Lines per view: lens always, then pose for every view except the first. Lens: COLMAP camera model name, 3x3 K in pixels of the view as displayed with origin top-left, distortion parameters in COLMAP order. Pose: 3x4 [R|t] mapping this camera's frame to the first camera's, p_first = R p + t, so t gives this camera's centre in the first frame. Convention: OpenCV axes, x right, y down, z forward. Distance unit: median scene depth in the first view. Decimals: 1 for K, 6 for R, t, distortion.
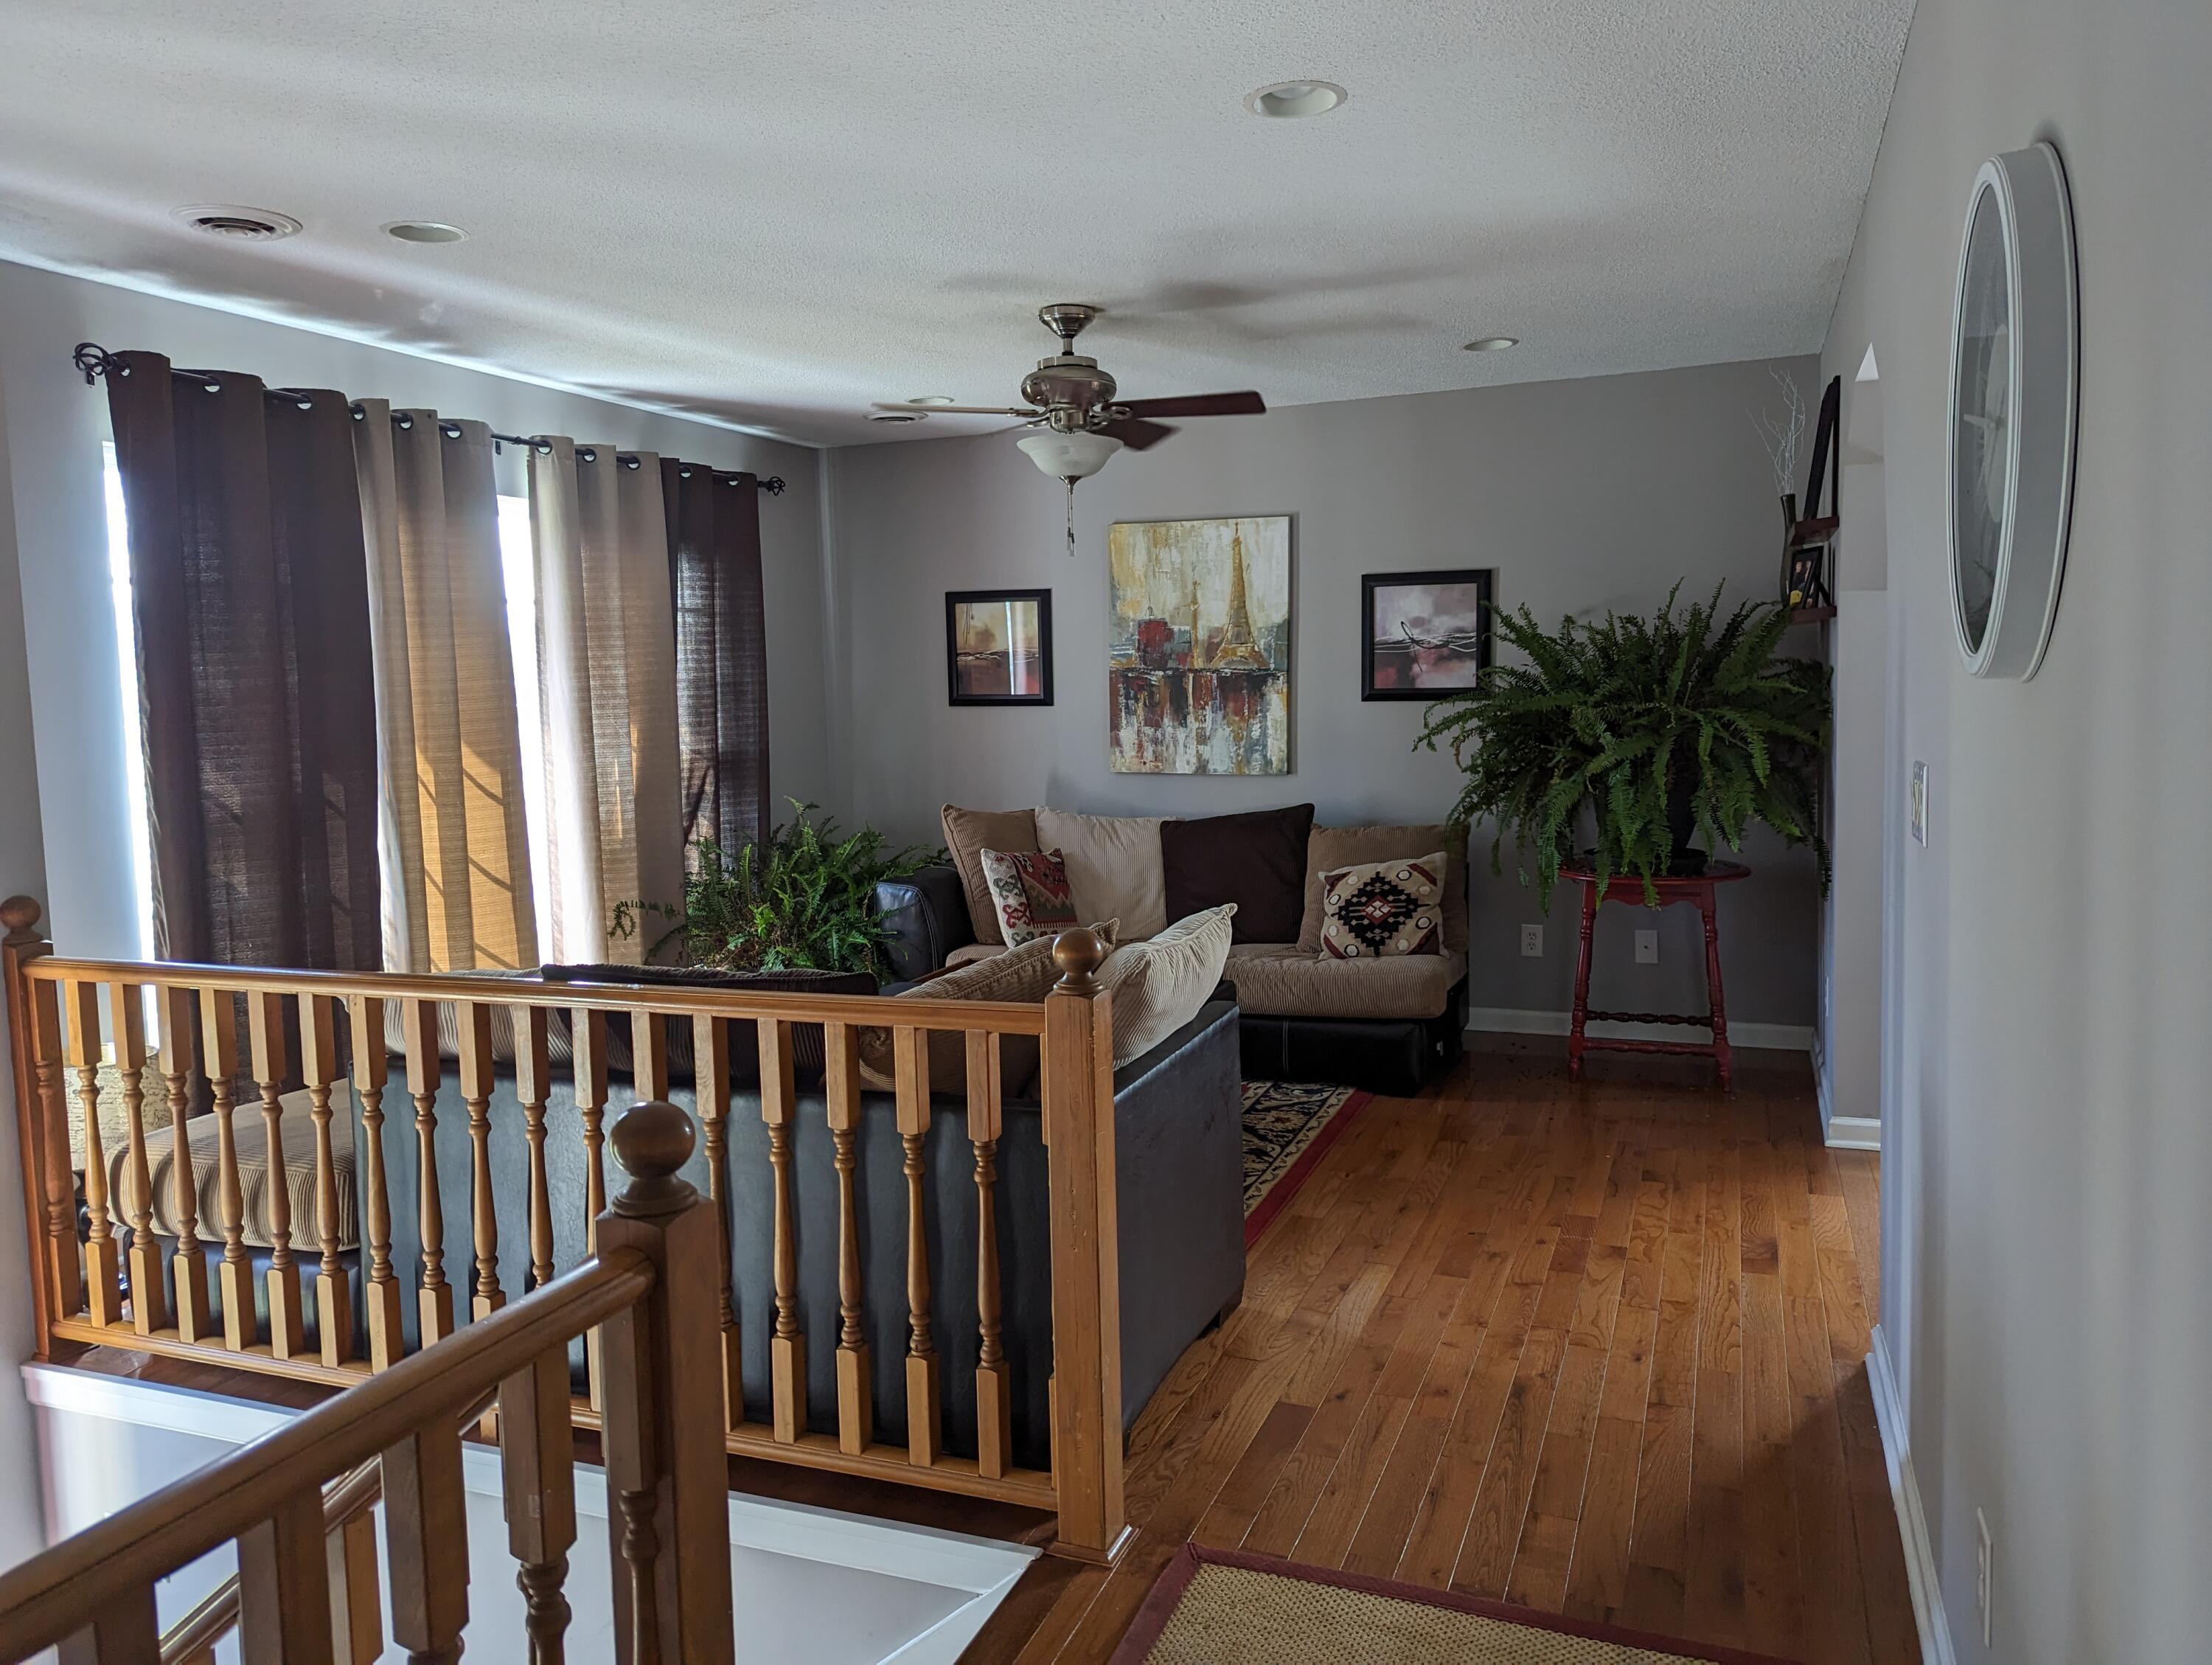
lens RADIAL K [[1570.9, 0, 1114.3], [0, 1570.9, 823.0], [0, 0, 1]] dist [0.068228, -0.032430]
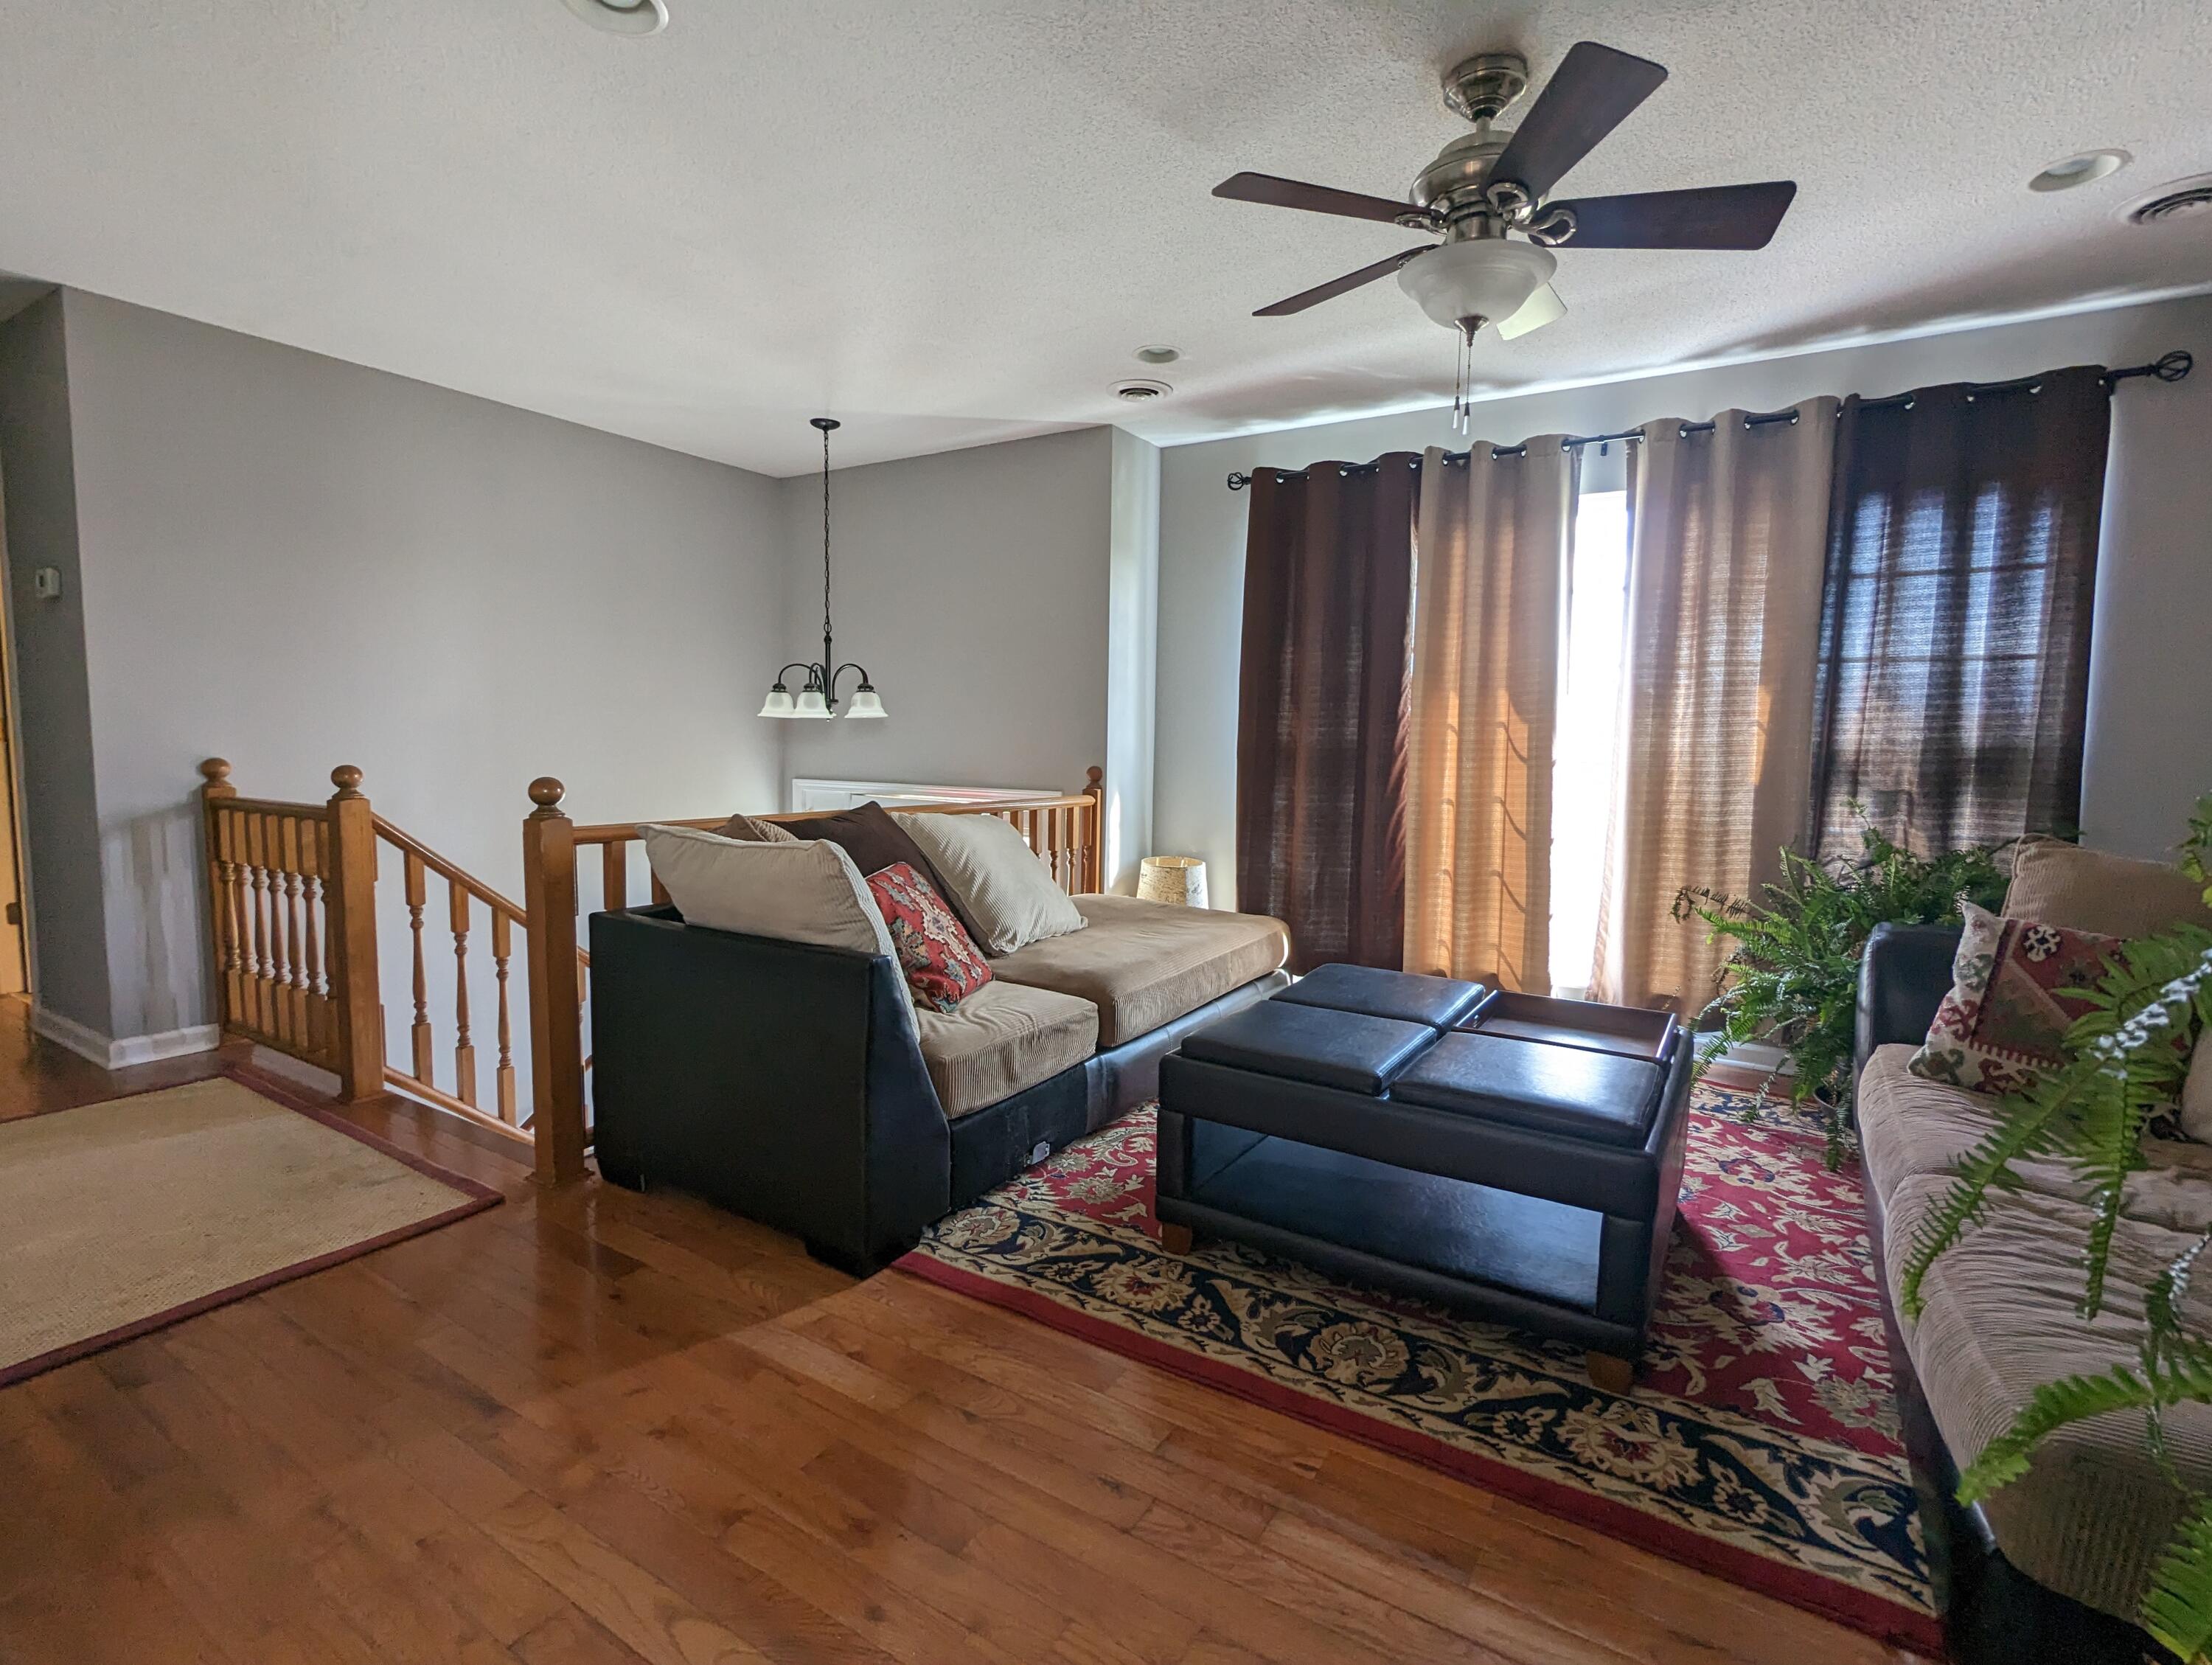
lens RADIAL K [[1044.0, 0, 1112.0], [0, 1044.0, 834.6], [0, 0, 1]] dist [-0.000441, -0.000478]
pose [[-0.184674, 0.111917, -0.976407, 0.362137], [-0.107014, 0.985298, 0.133176, -0.027046], [0.976956, 0.129083, -0.169982, 0.710693]]
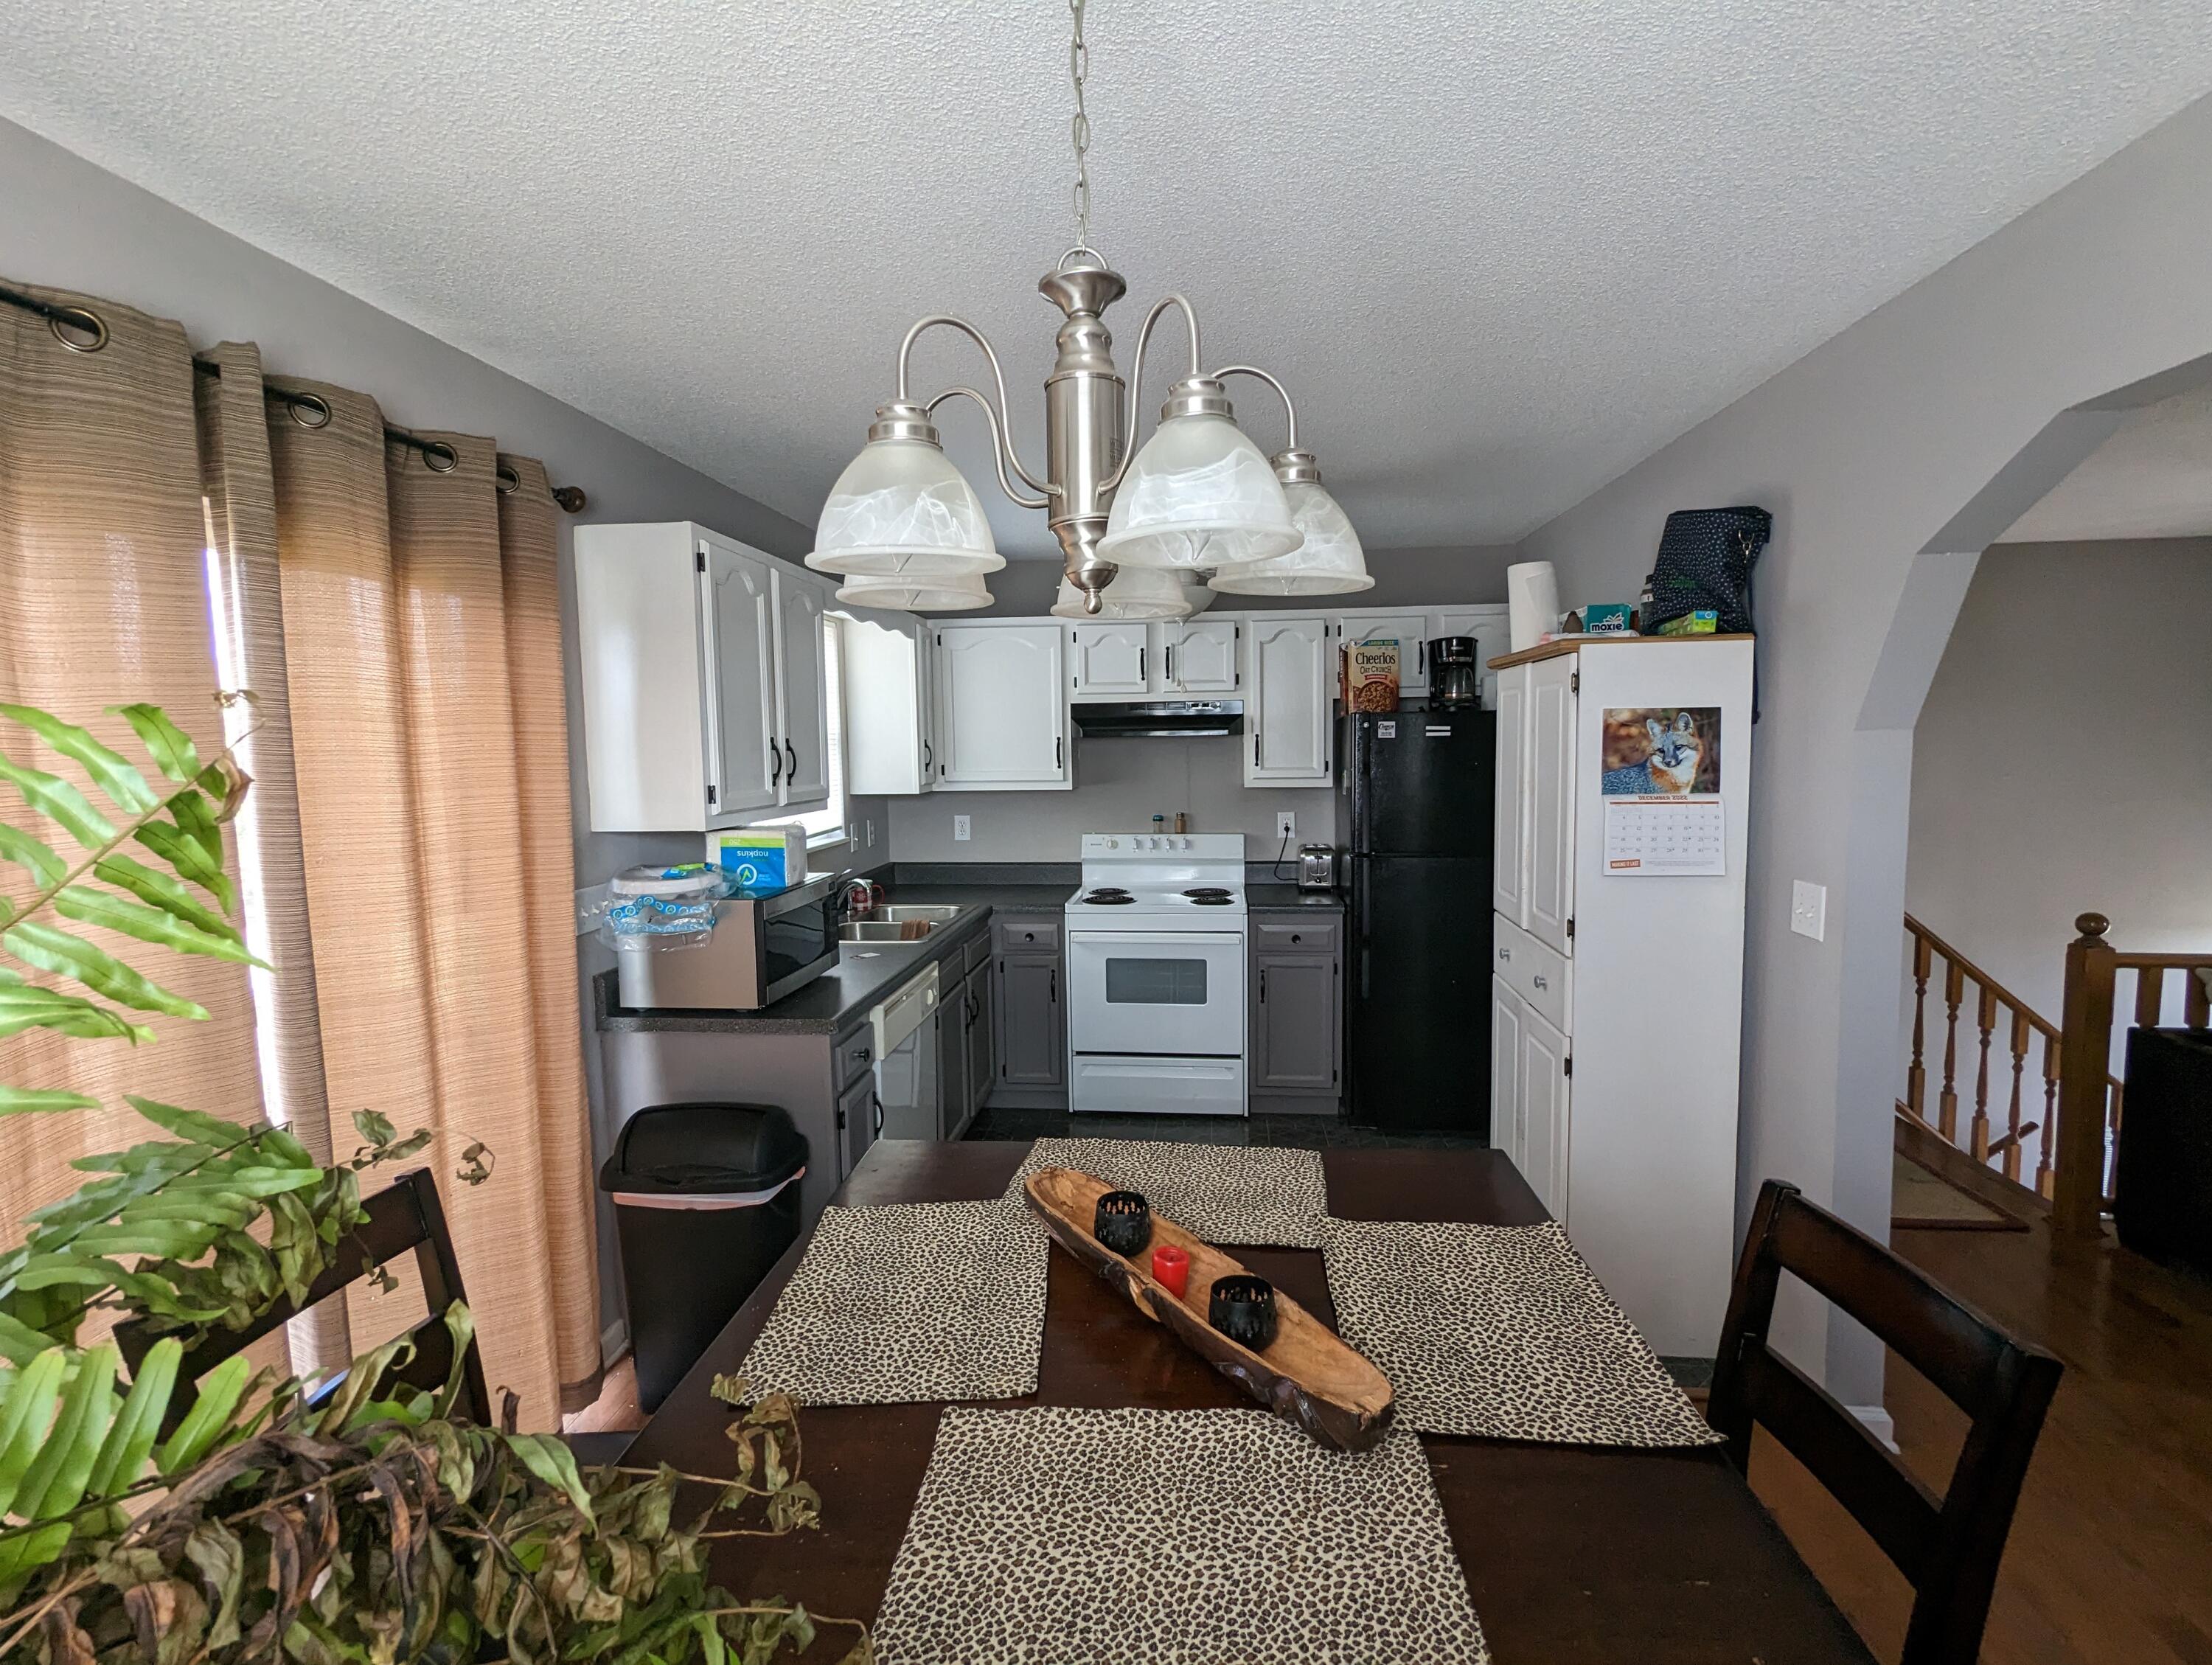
lens RADIAL K [[1044.0, 0, 1108.9], [0, 1044.0, 830.1], [0, 0, 1]] dist [-0.000441, -0.000478]
pose [[-0.964758, 0.060745, -0.256033, 0.617304], [0.012287, 0.982329, 0.186761, -0.119353], [0.262853, 0.177033, -0.948455, 0.781004]]
